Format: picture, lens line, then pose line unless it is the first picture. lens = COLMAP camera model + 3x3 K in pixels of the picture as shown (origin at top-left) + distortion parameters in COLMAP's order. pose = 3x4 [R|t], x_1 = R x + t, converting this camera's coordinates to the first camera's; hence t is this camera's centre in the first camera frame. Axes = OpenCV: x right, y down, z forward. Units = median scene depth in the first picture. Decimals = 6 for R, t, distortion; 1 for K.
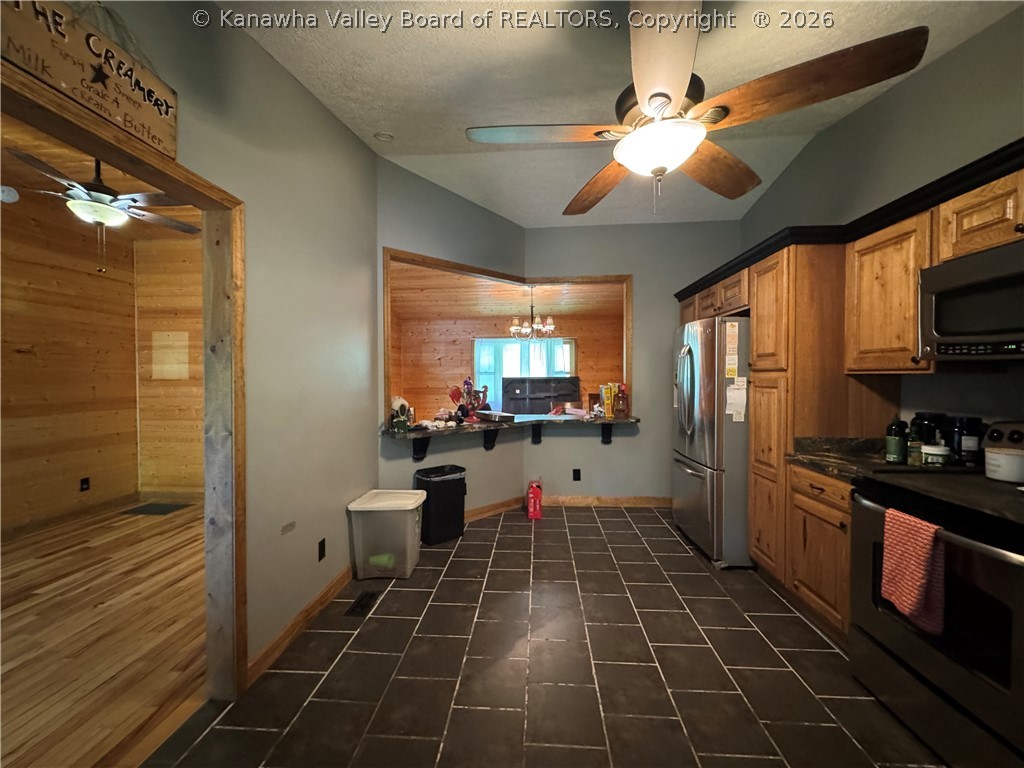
lens RADIAL K [[412.5, 0, 513.9], [0, 412.5, 381.5], [0, 0, 1]] dist [0.000176, -0.000181]
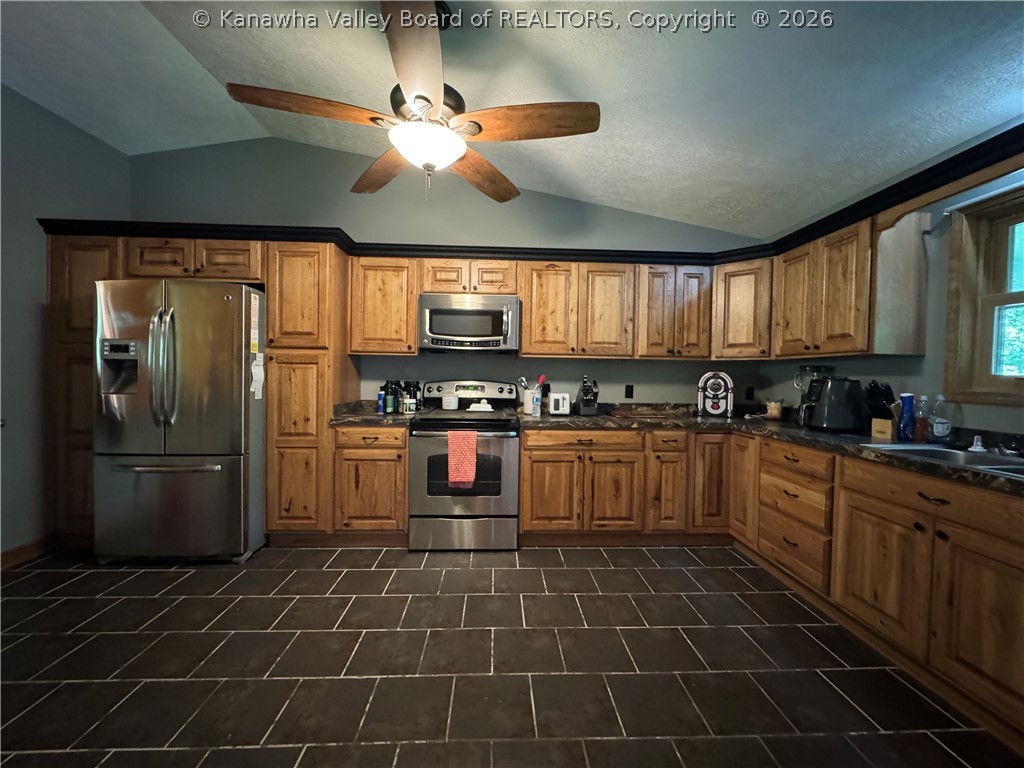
lens RADIAL K [[412.5, 0, 514.2], [0, 412.5, 382.9], [0, 0, 1]] dist [0.000176, -0.000181]
pose [[-0.111537, -0.021705, 0.993523, -0.614413], [-0.004970, 0.999761, 0.021283, 0.046551], [-0.993748, -0.002564, -0.111618, 0.666253]]
